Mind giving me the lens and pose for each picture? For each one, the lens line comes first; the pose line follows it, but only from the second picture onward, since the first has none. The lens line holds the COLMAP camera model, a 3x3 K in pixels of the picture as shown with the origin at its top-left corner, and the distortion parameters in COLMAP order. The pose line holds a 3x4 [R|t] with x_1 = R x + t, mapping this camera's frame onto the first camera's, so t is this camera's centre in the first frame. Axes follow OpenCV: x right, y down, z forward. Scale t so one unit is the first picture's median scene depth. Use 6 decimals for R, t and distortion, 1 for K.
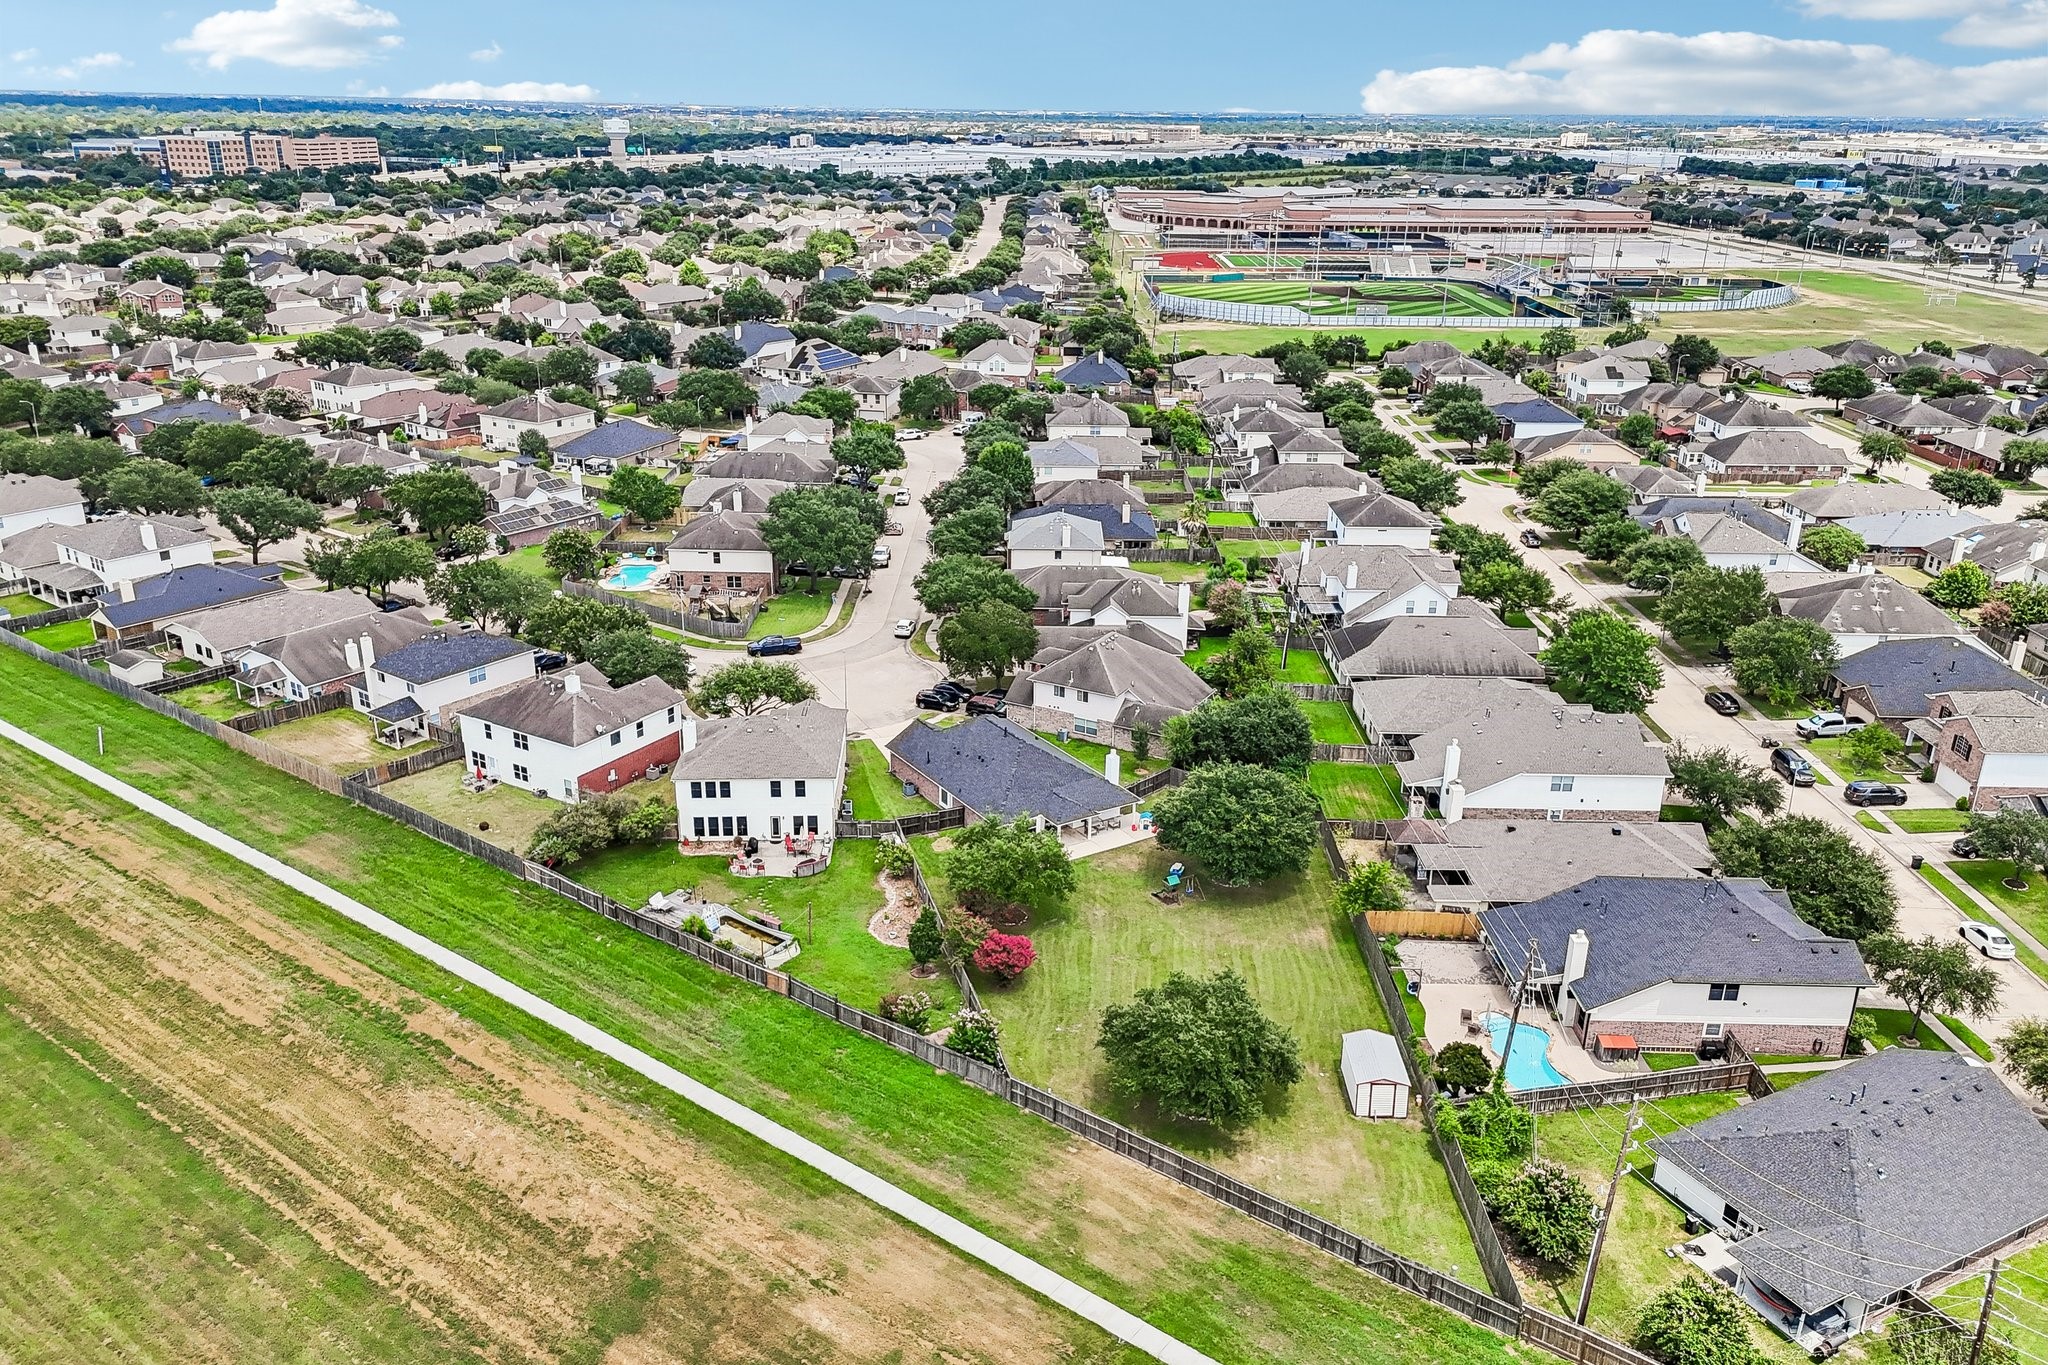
lens RADIAL K [[1513.3, 0, 1019.3], [0, 1513.3, 682.0], [0, 0, 1]] dist [0.064907, -0.063975]
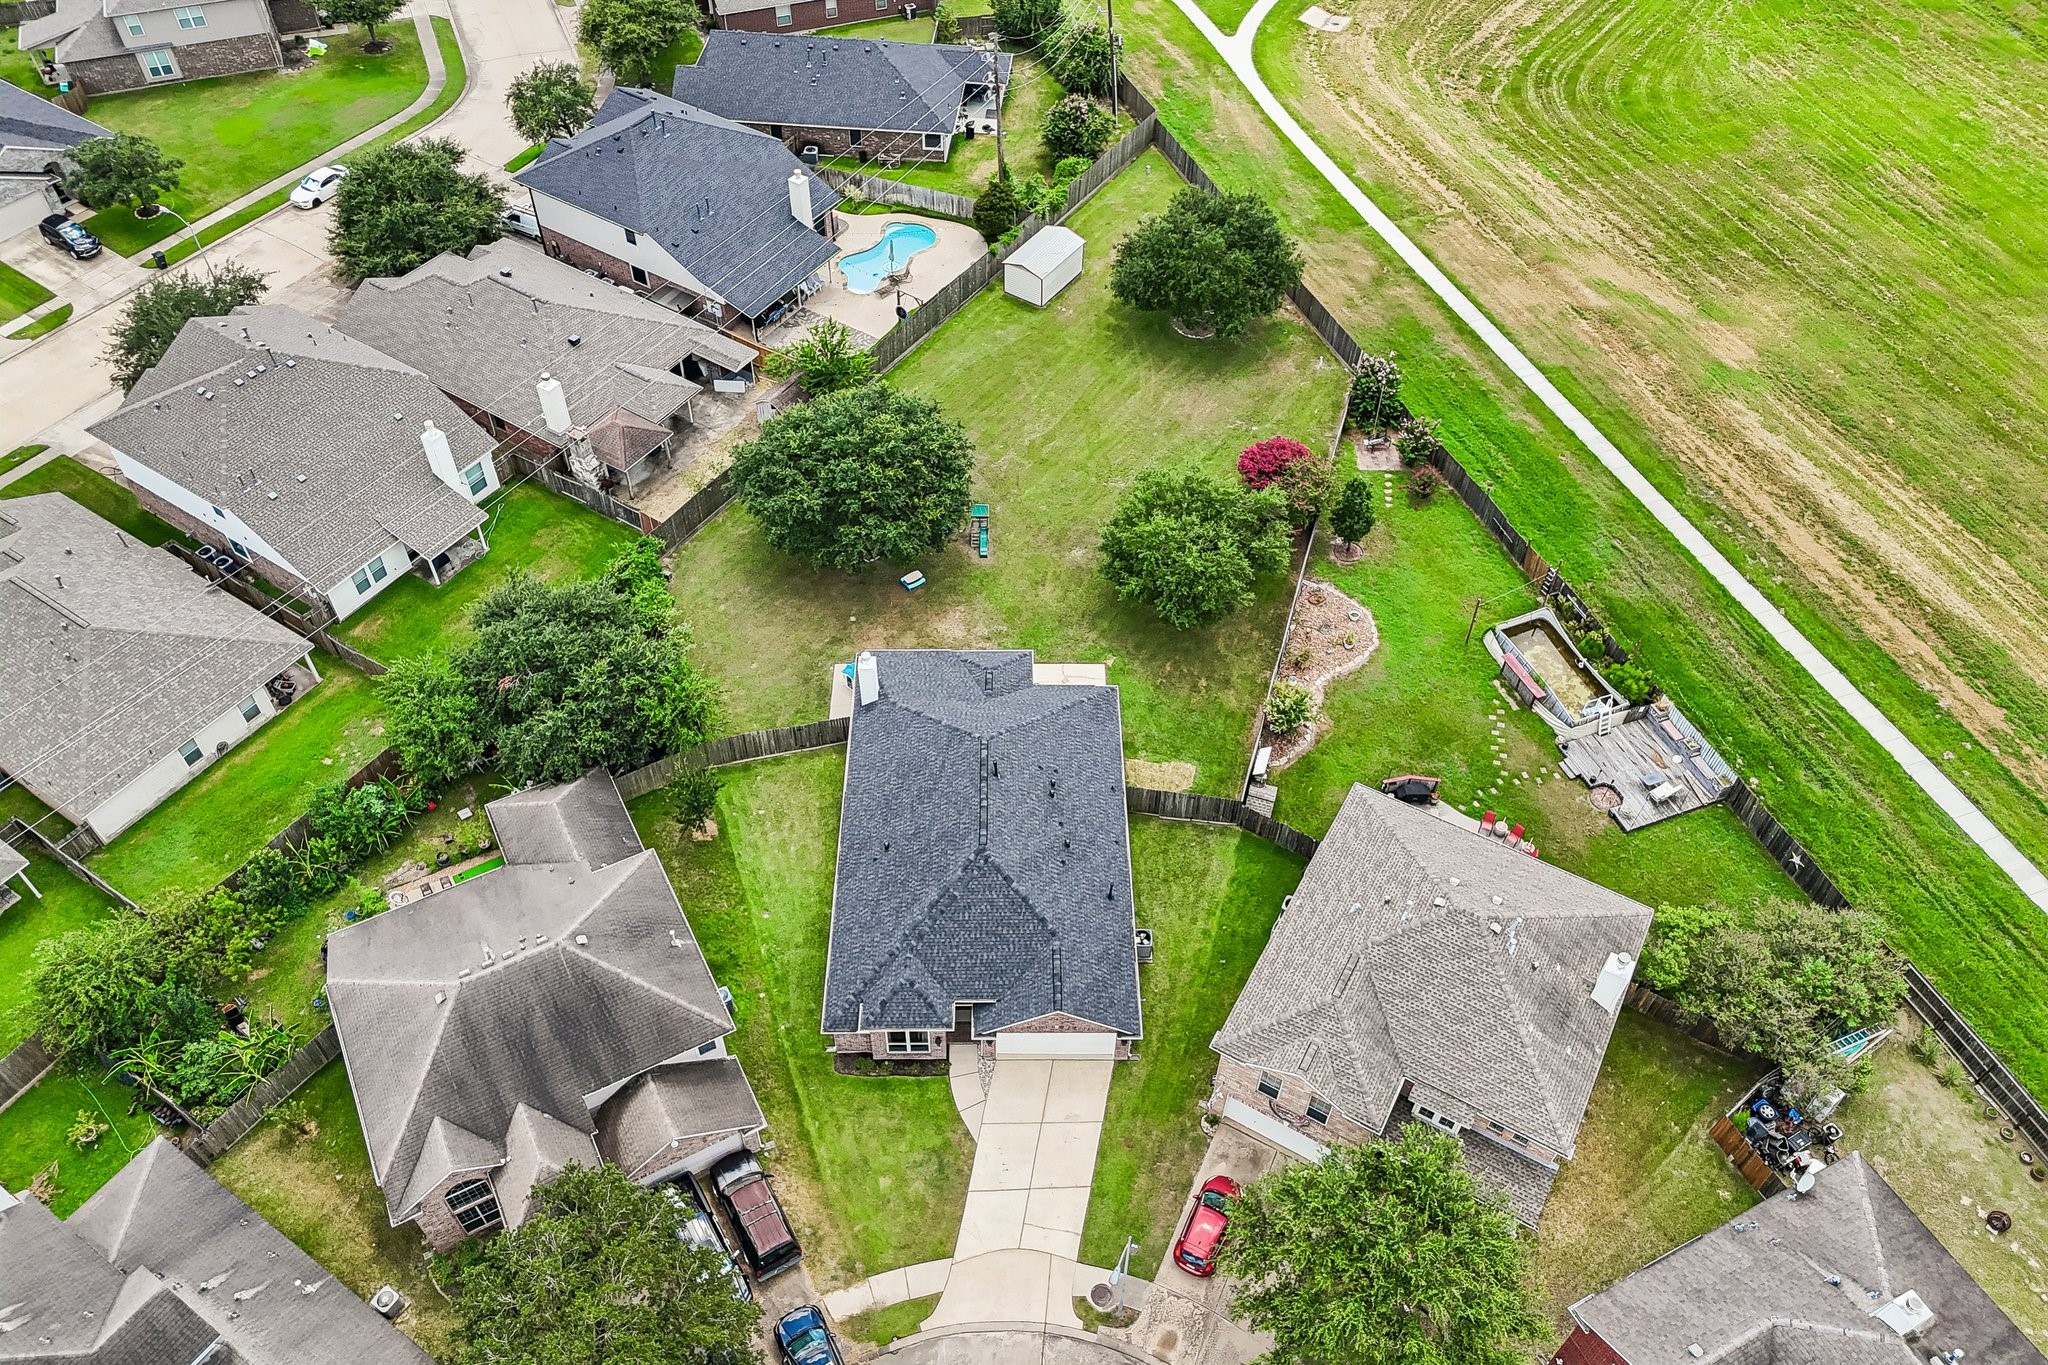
lens RADIAL K [[1513.3, 0, 1019.3], [0, 1513.3, 682.0], [0, 0, 1]] dist [0.064907, -0.063975]
pose [[-0.841049, -0.416210, 0.345552, -0.192939], [0.177820, 0.390571, 0.903235, -0.466699], [-0.510898, 0.821111, -0.254479, 1.158533]]
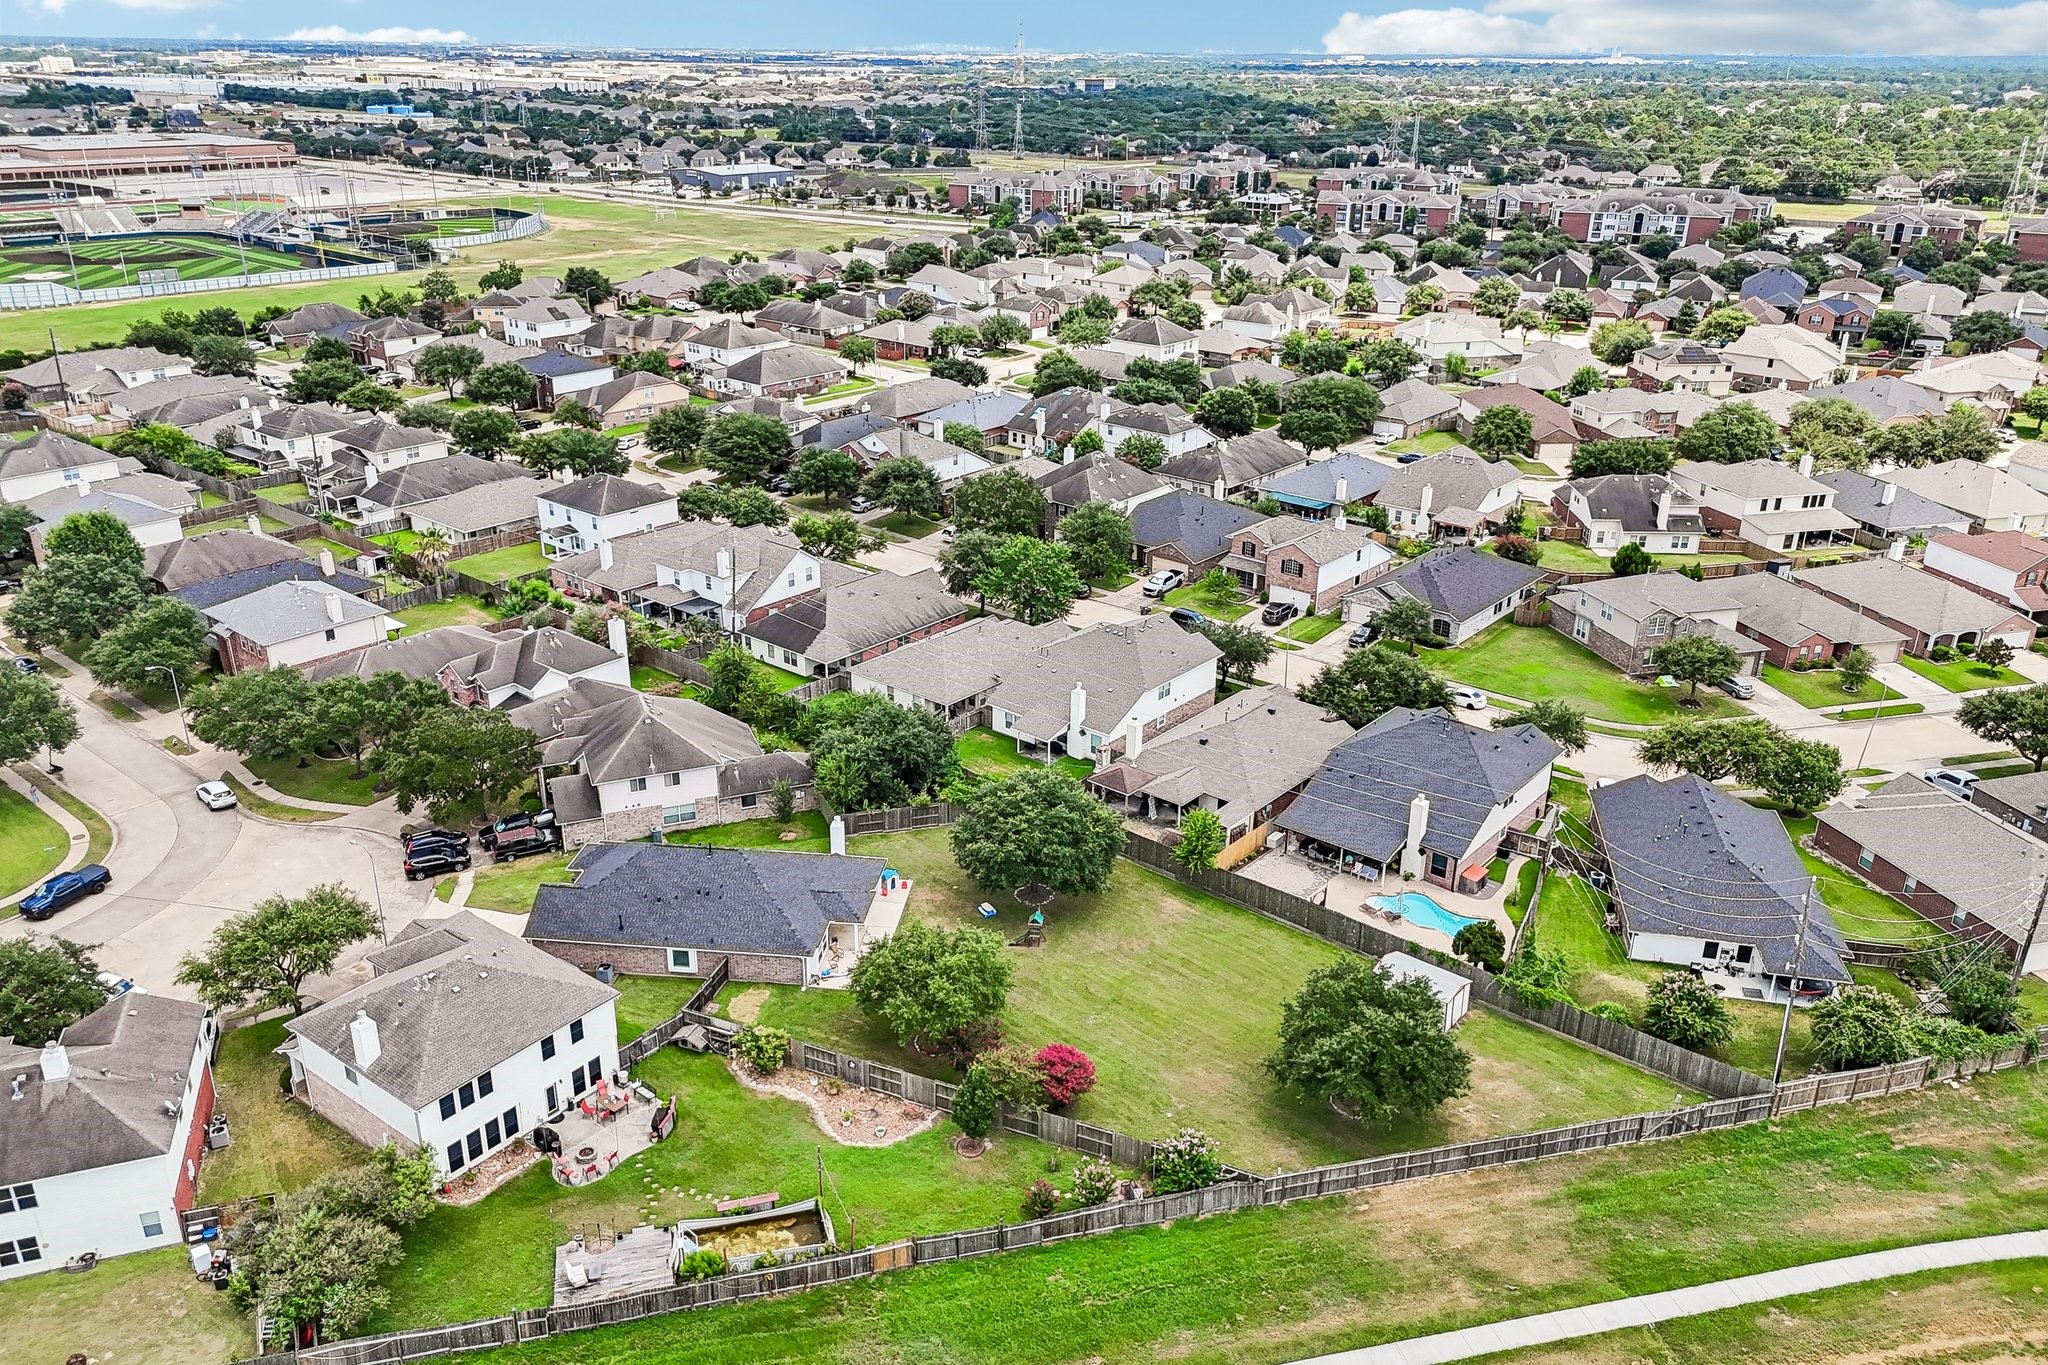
lens RADIAL K [[1513.3, 0, 1019.3], [0, 1513.3, 682.0], [0, 0, 1]] dist [0.064907, -0.063975]
pose [[0.633189, -0.302193, 0.712567, -0.463404], [0.271378, 0.948868, 0.161258, -0.138581], [-0.724863, 0.091268, 0.682821, 0.353990]]
